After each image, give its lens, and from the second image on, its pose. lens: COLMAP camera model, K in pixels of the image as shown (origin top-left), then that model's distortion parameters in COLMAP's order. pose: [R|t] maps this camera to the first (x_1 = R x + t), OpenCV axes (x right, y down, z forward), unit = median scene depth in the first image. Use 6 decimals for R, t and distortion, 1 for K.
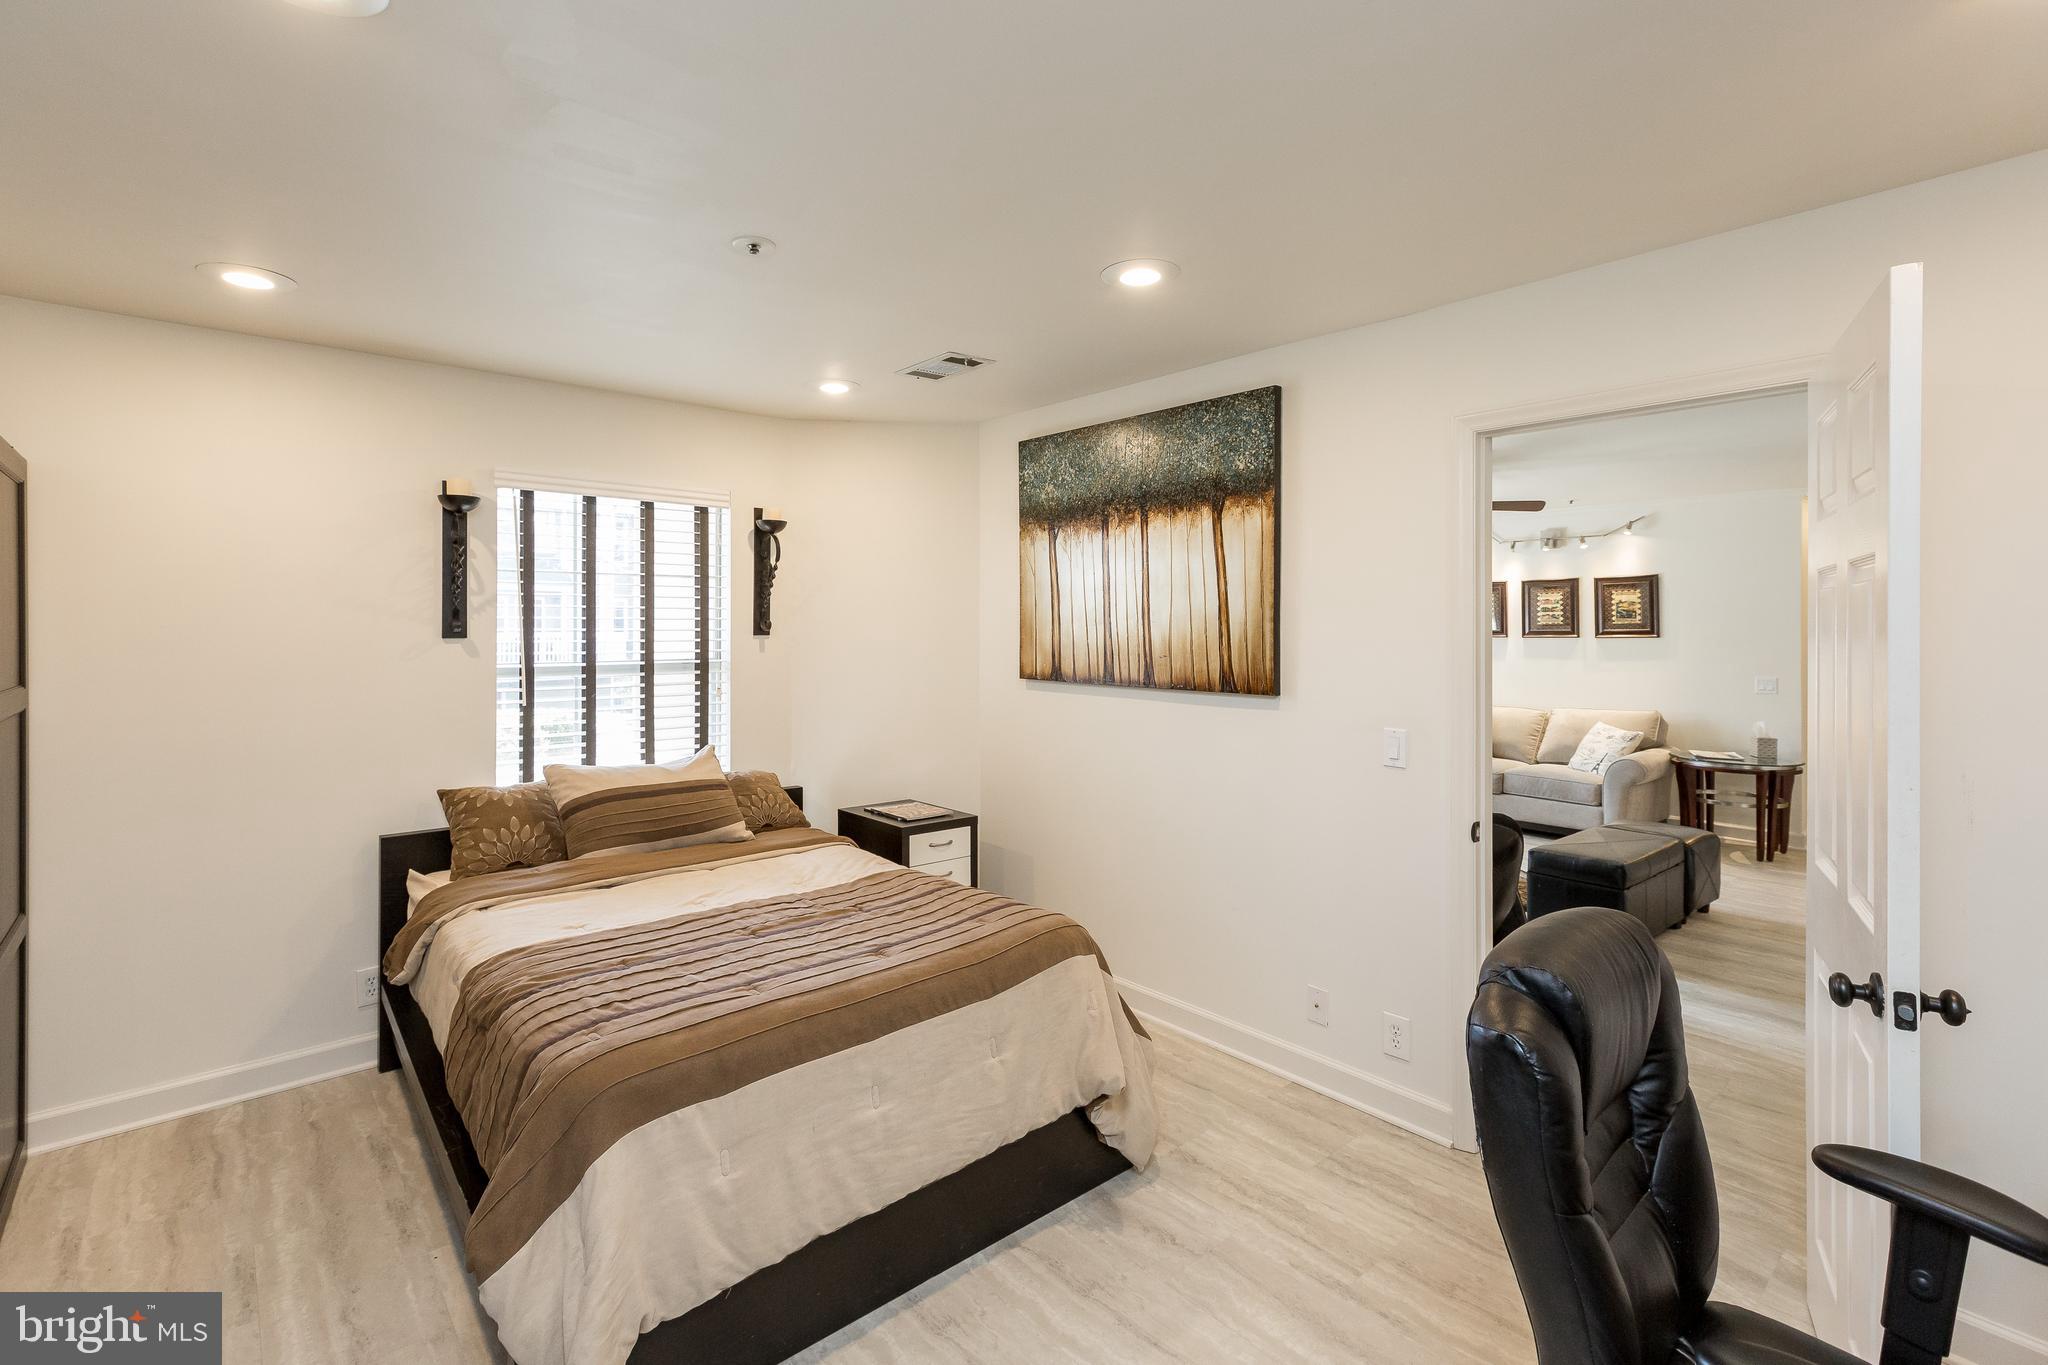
lens RADIAL K [[944.1, 0, 1001.3], [0, 944.1, 630.0], [0, 0, 1]] dist [0.005070, -0.001280]
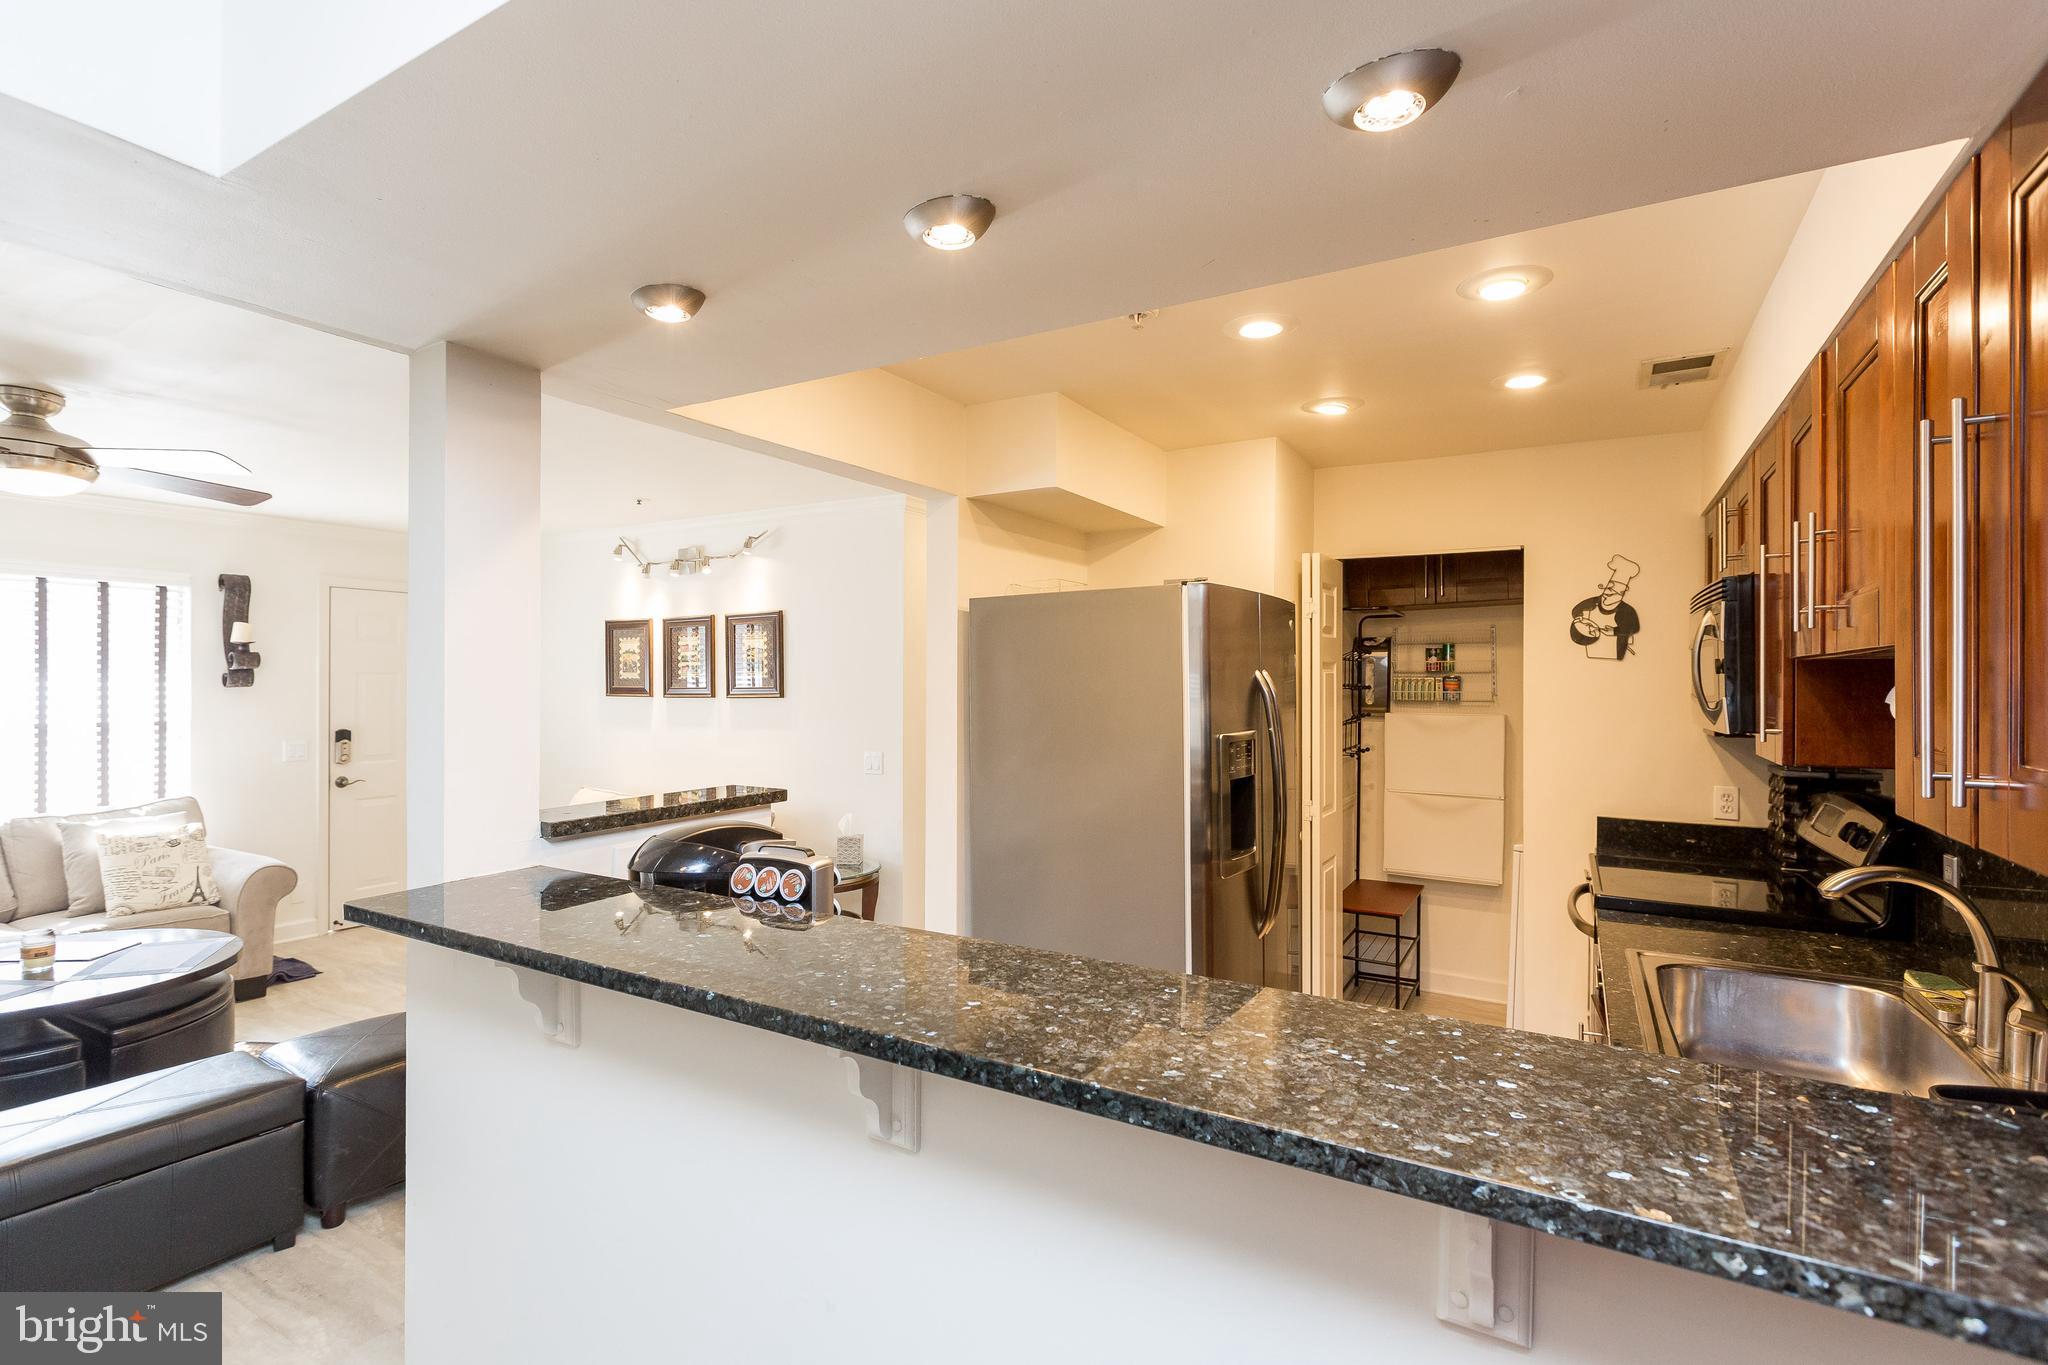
lens RADIAL K [[944.1, 0, 1014.3], [0, 944.1, 683.5], [0, 0, 1]] dist [0.005070, -0.001280]
pose [[0.946110, 0.002746, 0.323833, 0.641779], [-0.001943, 0.999994, -0.002802, -0.001222], [-0.323839, 0.002022, 0.946110, 0.259431]]
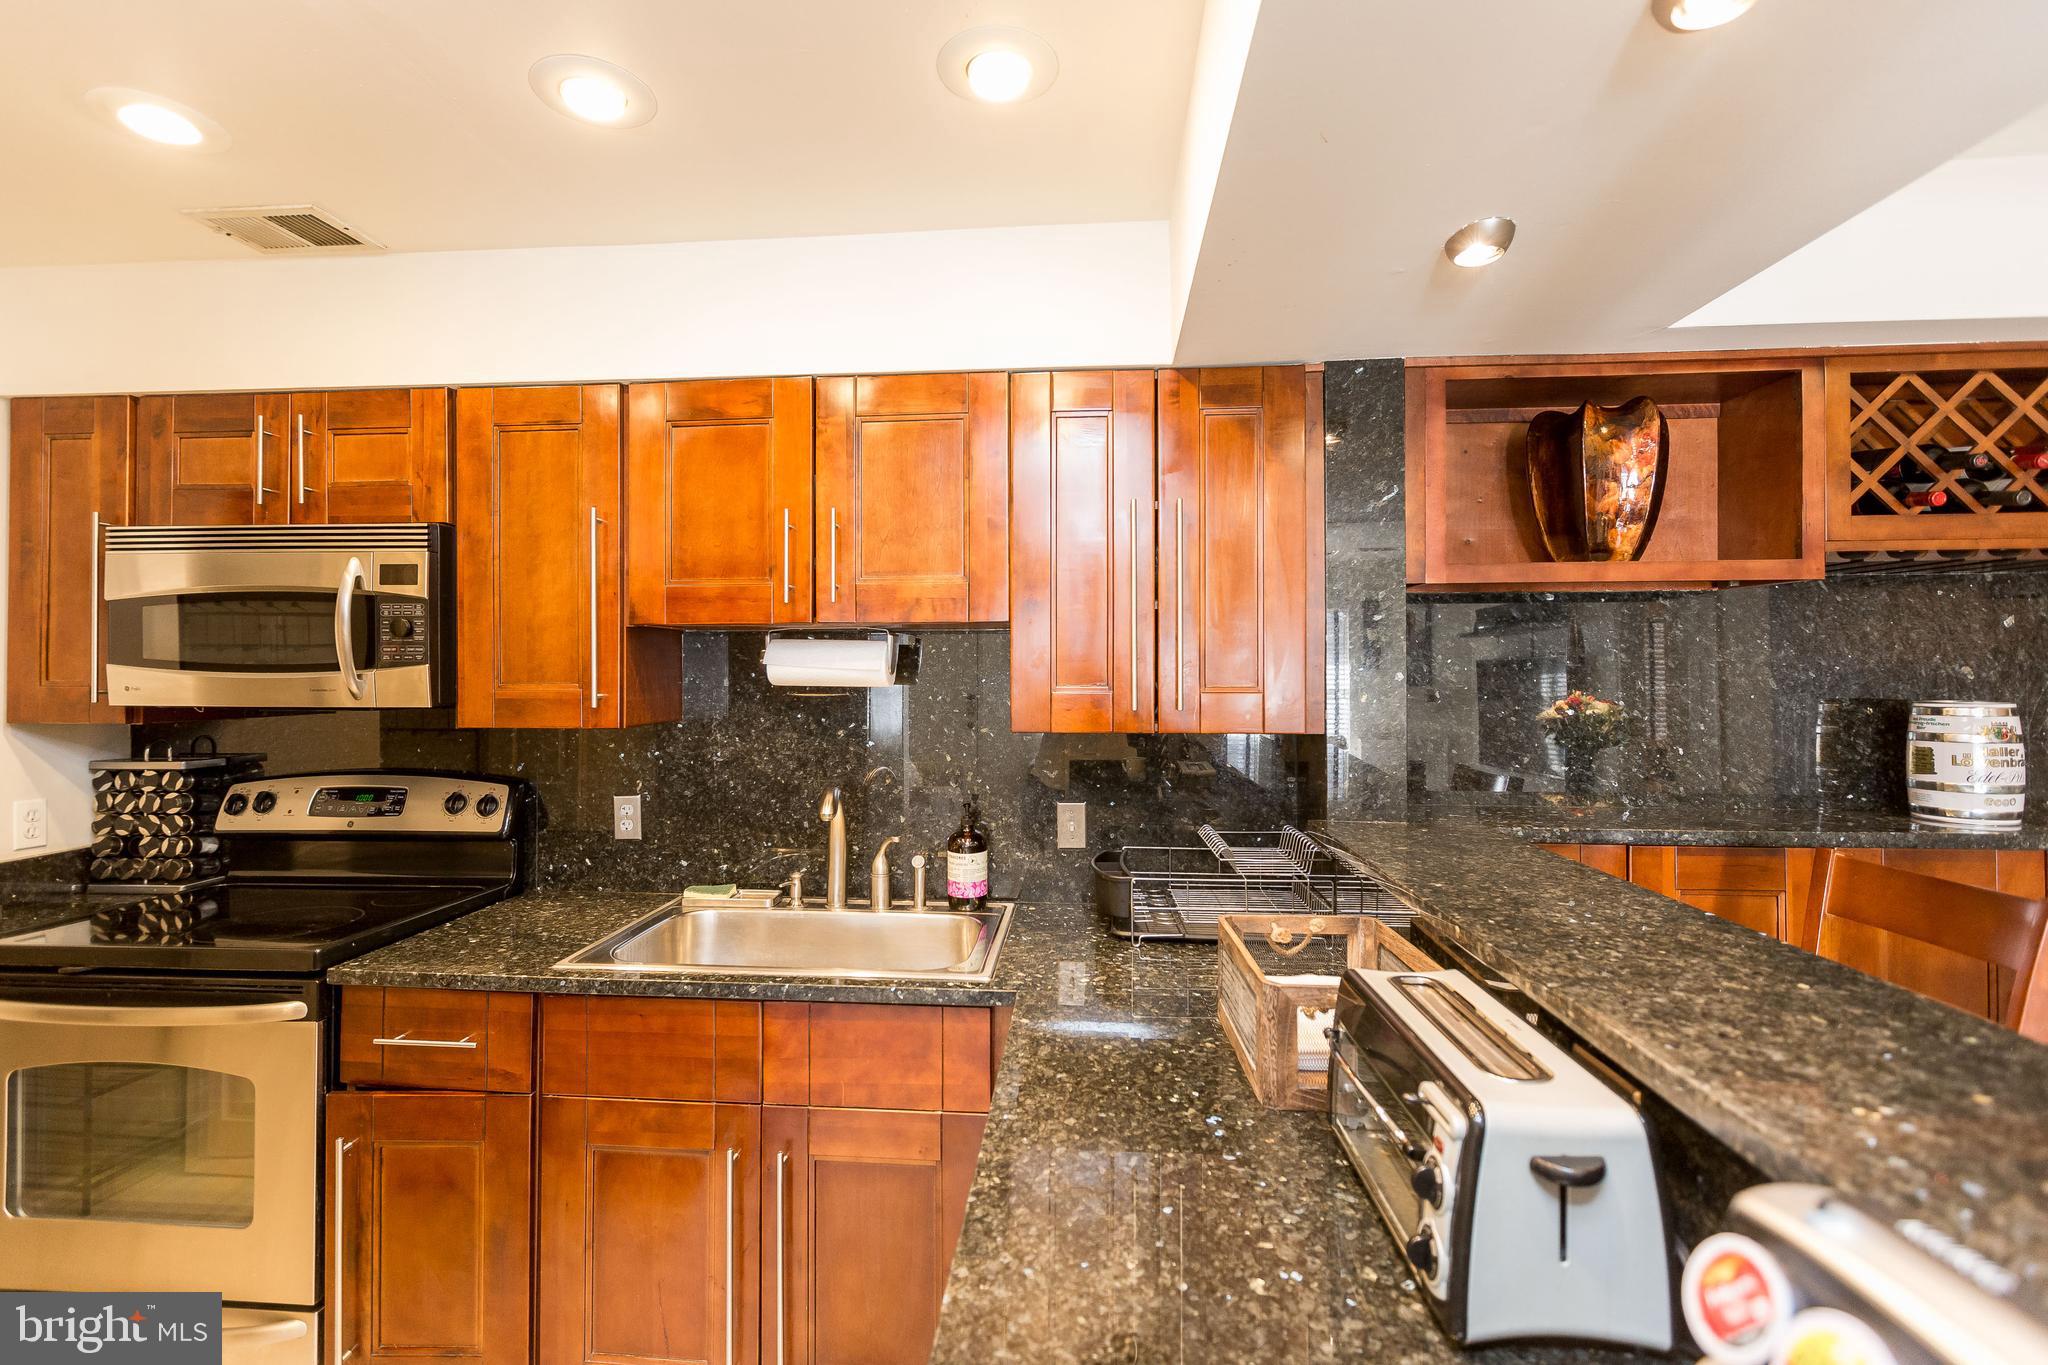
lens RADIAL K [[944.1, 0, 1012.8], [0, 944.1, 666.4], [0, 0, 1]] dist [0.005070, -0.001280]
pose [[-0.701280, 0.006290, 0.712858, 0.663231], [0.003036, 0.999978, -0.005837, 0.005551], [-0.712879, -0.001930, -0.701284, 0.586926]]
